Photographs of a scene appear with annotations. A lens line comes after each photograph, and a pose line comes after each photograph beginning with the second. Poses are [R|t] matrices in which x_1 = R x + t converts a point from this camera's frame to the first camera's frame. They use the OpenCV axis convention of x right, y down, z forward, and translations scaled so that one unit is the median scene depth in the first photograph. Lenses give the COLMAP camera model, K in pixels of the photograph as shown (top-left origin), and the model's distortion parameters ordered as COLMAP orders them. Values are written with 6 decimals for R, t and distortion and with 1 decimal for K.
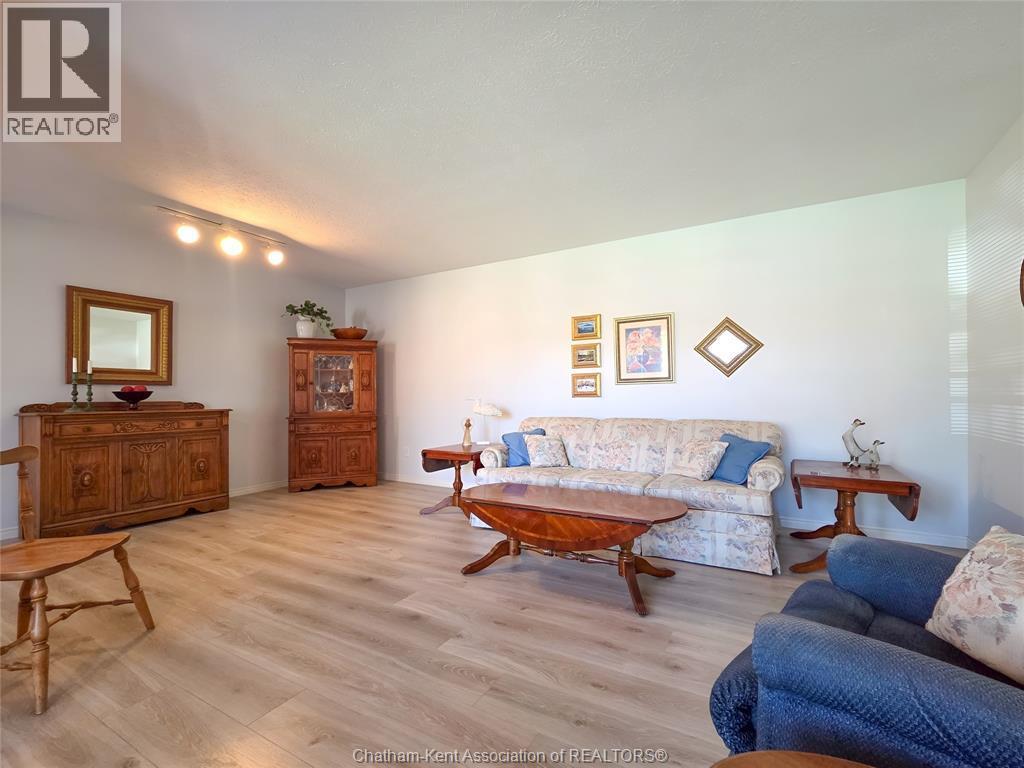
lens RADIAL K [[423.5, 0, 510.1], [0, 423.5, 392.4], [0, 0, 1]] dist [0.001708, 0.000287]
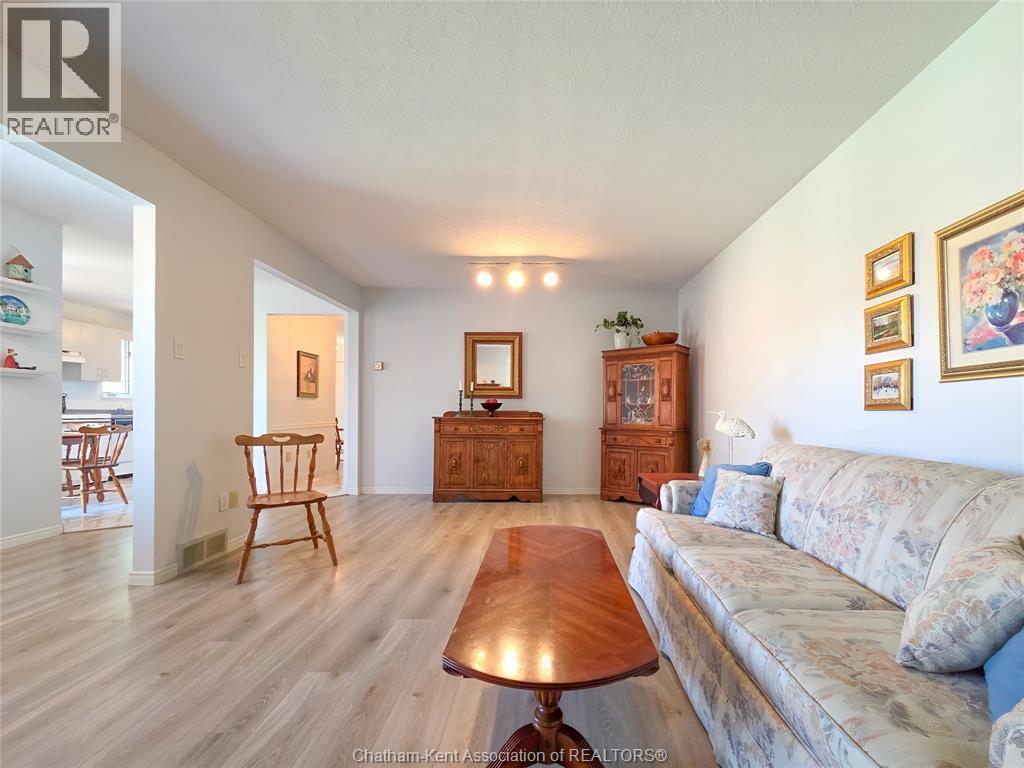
lens RADIAL K [[435.3, 0, 533.5], [0, 435.3, 409.3], [0, 0, 1]] dist [0.001902, 0.000427]
pose [[0.539507, 0.007276, -0.841950, 0.368406], [0.000833, 0.999958, 0.009176, 0.004811], [0.841981, -0.005651, 0.539478, 0.364844]]
